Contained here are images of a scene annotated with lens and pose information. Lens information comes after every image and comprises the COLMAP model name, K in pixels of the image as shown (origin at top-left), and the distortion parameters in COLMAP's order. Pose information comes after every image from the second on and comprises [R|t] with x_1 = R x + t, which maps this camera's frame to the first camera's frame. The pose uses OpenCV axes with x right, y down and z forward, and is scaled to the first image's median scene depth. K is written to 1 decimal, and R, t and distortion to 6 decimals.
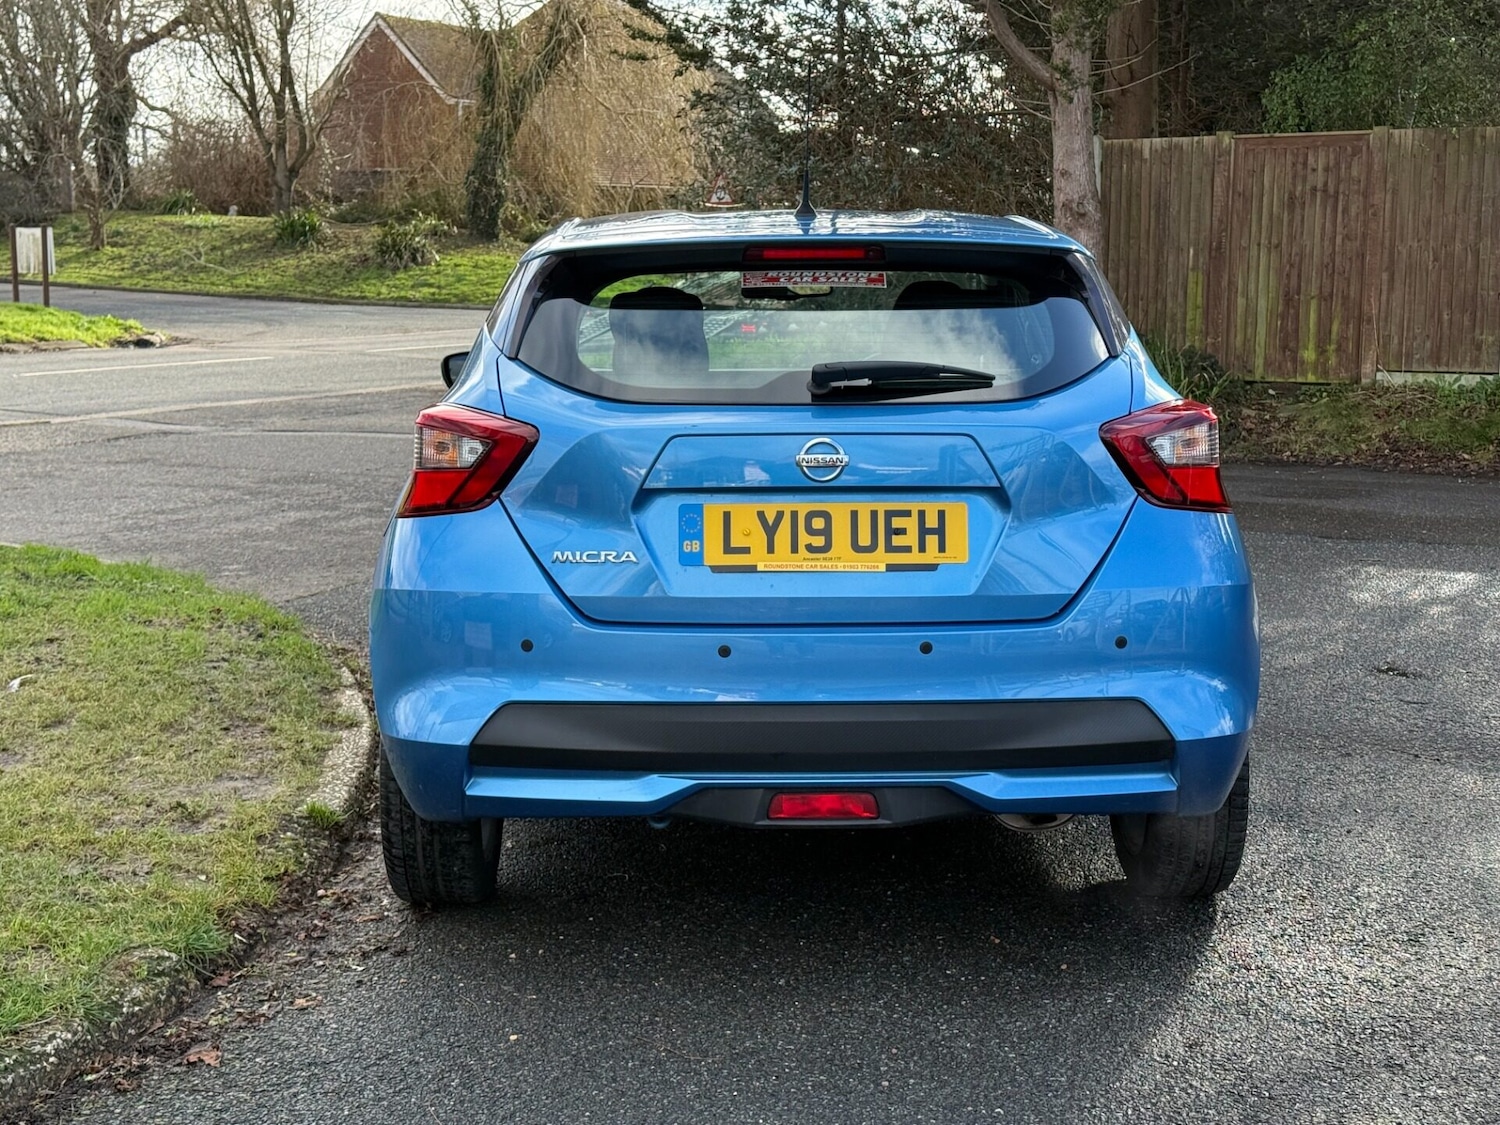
lens RADIAL K [[2145.3, 0, 756.0], [0, 2145.3, 567.8], [0, 0, 1]] dist [0.188905, -0.388769]
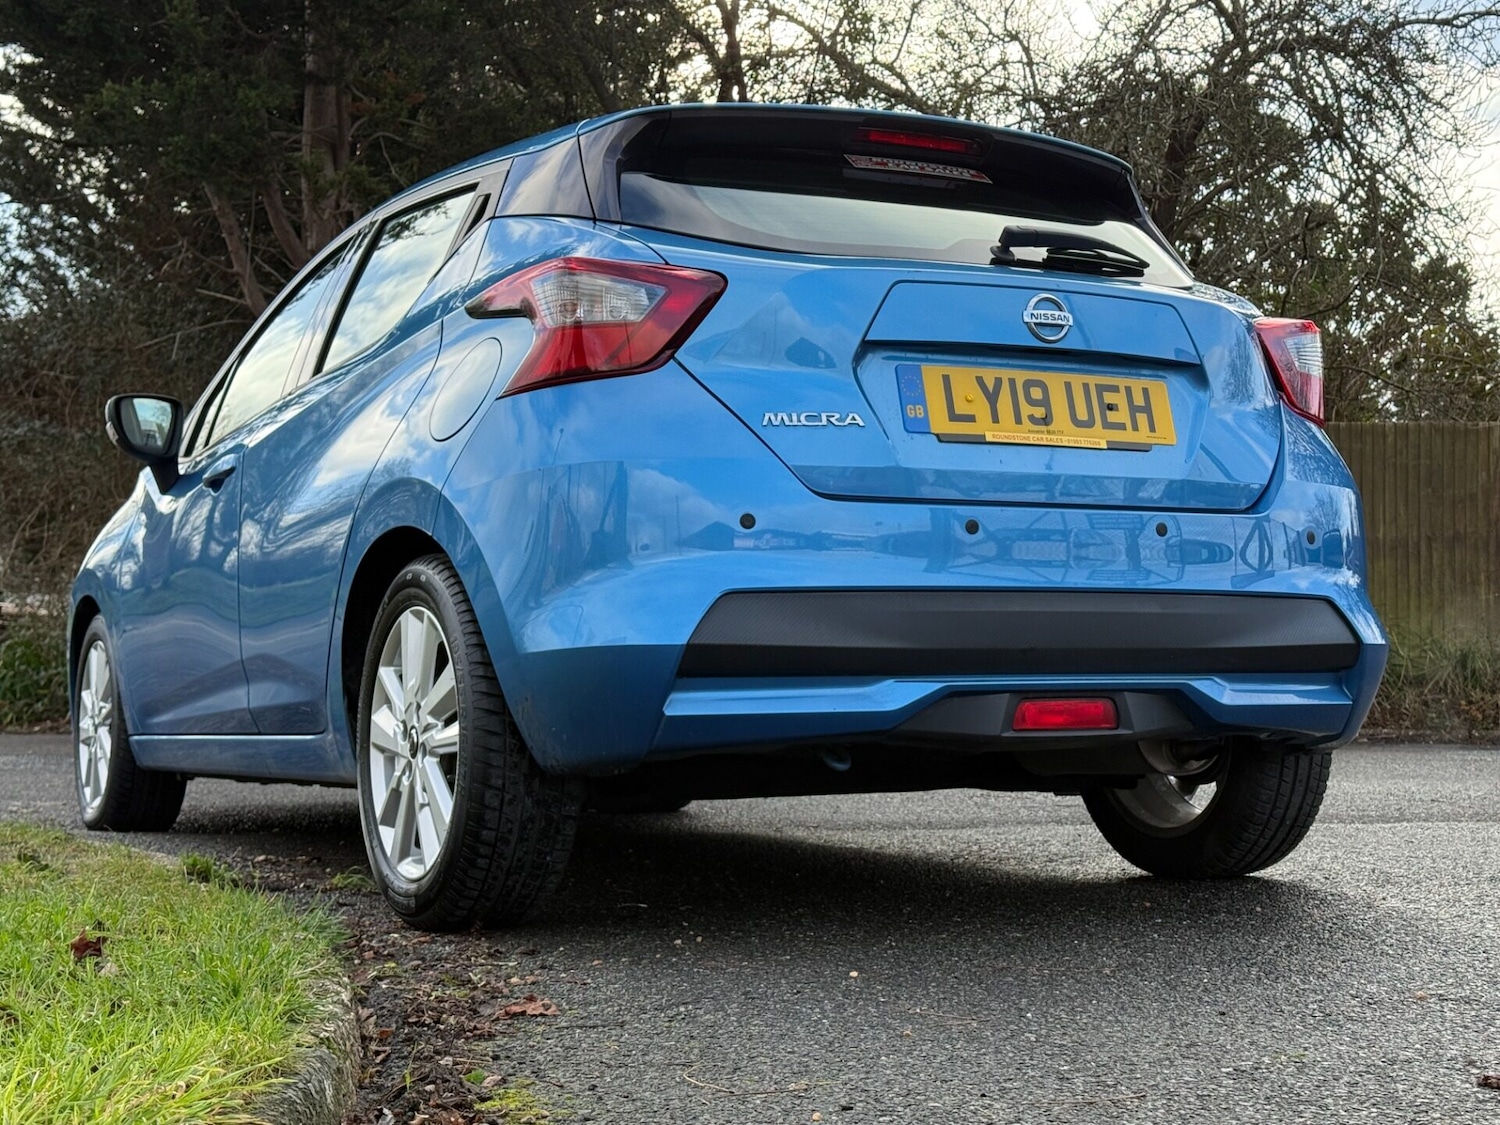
lens RADIAL K [[2145.3, 0, 756.0], [0, 2145.3, 567.8], [0, 0, 1]] dist [0.188905, -0.388769]
pose [[0.890769, 0.017150, 0.454133, -0.464136], [0.067802, 0.983089, -0.170117, 0.188392], [-0.449370, 0.182326, 0.874542, 0.287793]]
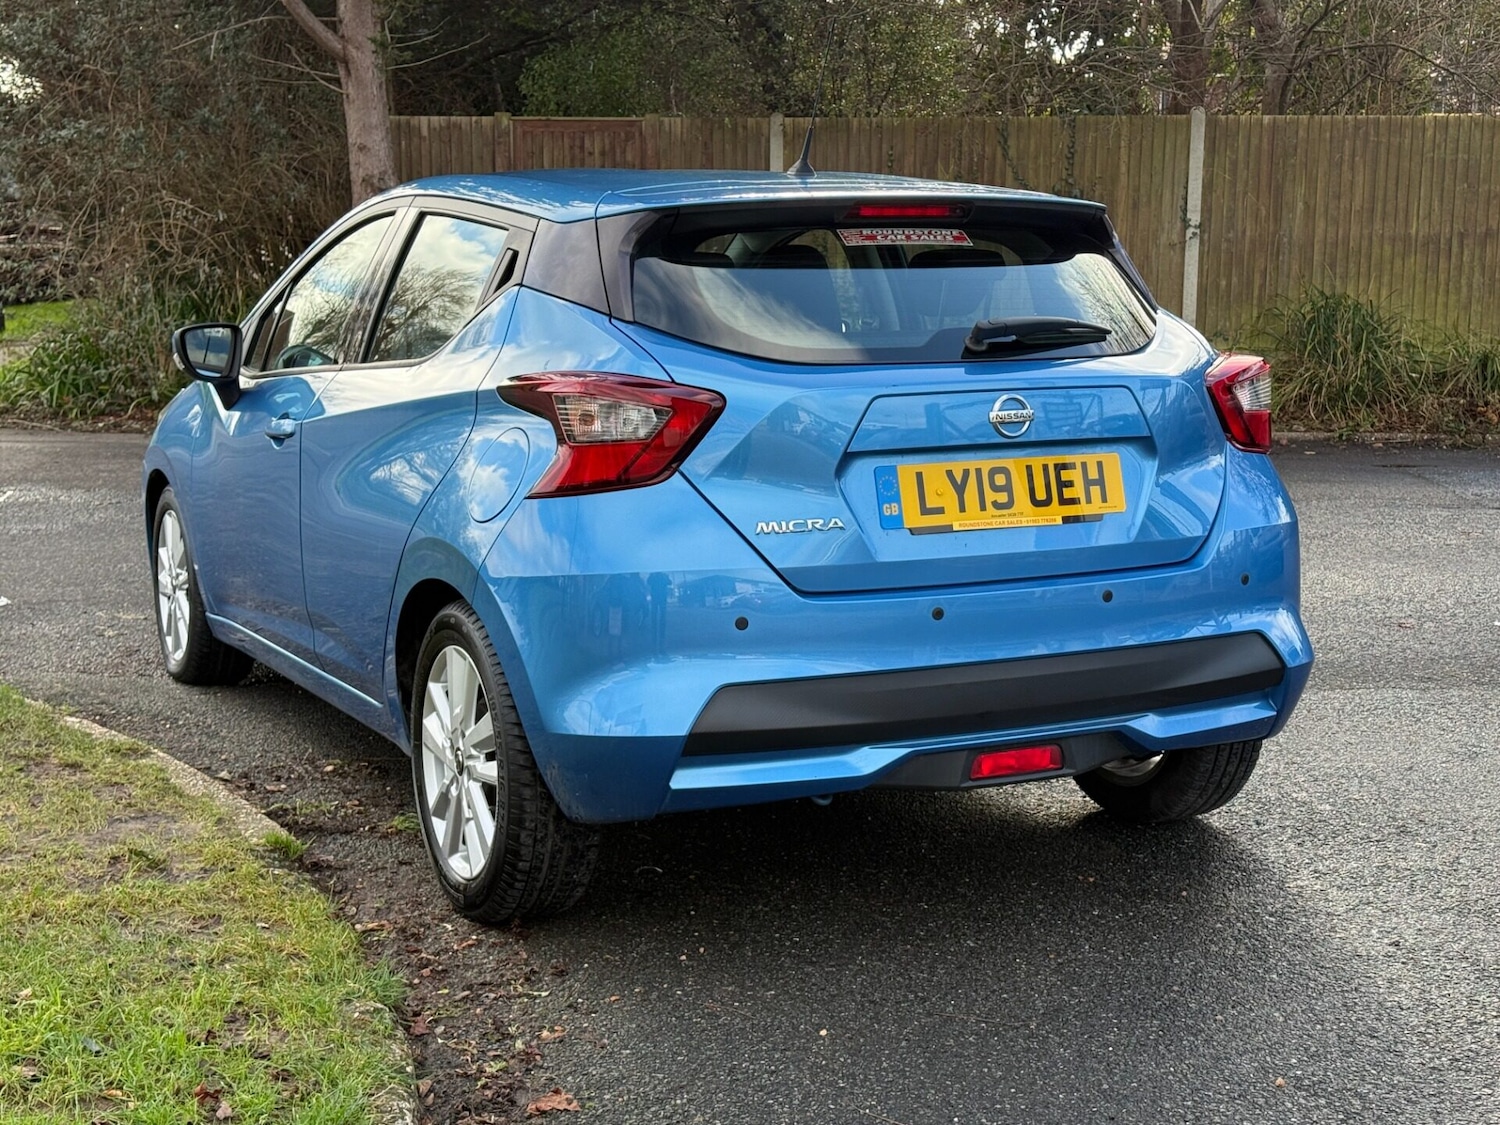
lens RADIAL K [[2145.3, 0, 756.0], [0, 2145.3, 567.8], [0, 0, 1]] dist [0.188905, -0.388769]
pose [[0.900424, -0.063319, 0.430381, -0.496533], [0.060438, 0.997964, 0.020378, -0.006975], [-0.430795, 0.007663, 0.902417, 0.144934]]
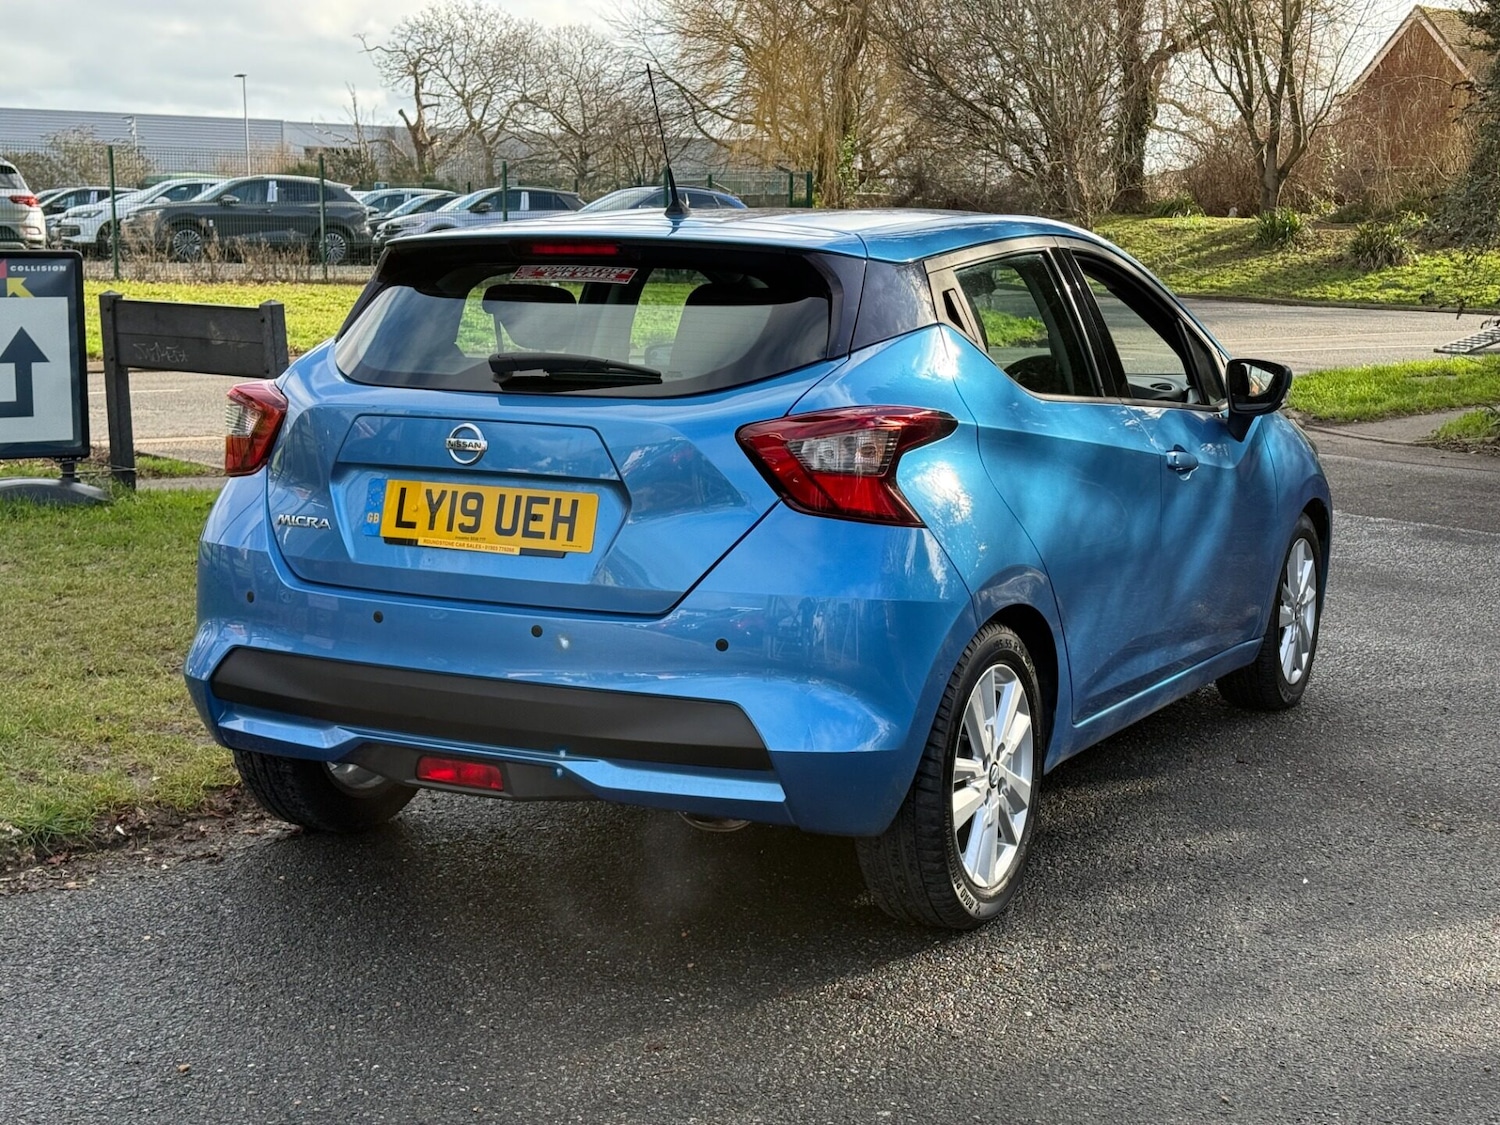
lens RADIAL K [[2145.1, 0, 768.2], [0, 2145.1, 566.6], [0, 0, 1]] dist [0.193207, -0.408297]
pose [[0.878828, 0.078917, -0.470567, 0.643696], [-0.079501, 0.996660, 0.018671, -0.021285], [0.470469, 0.021002, 0.882167, 0.135552]]
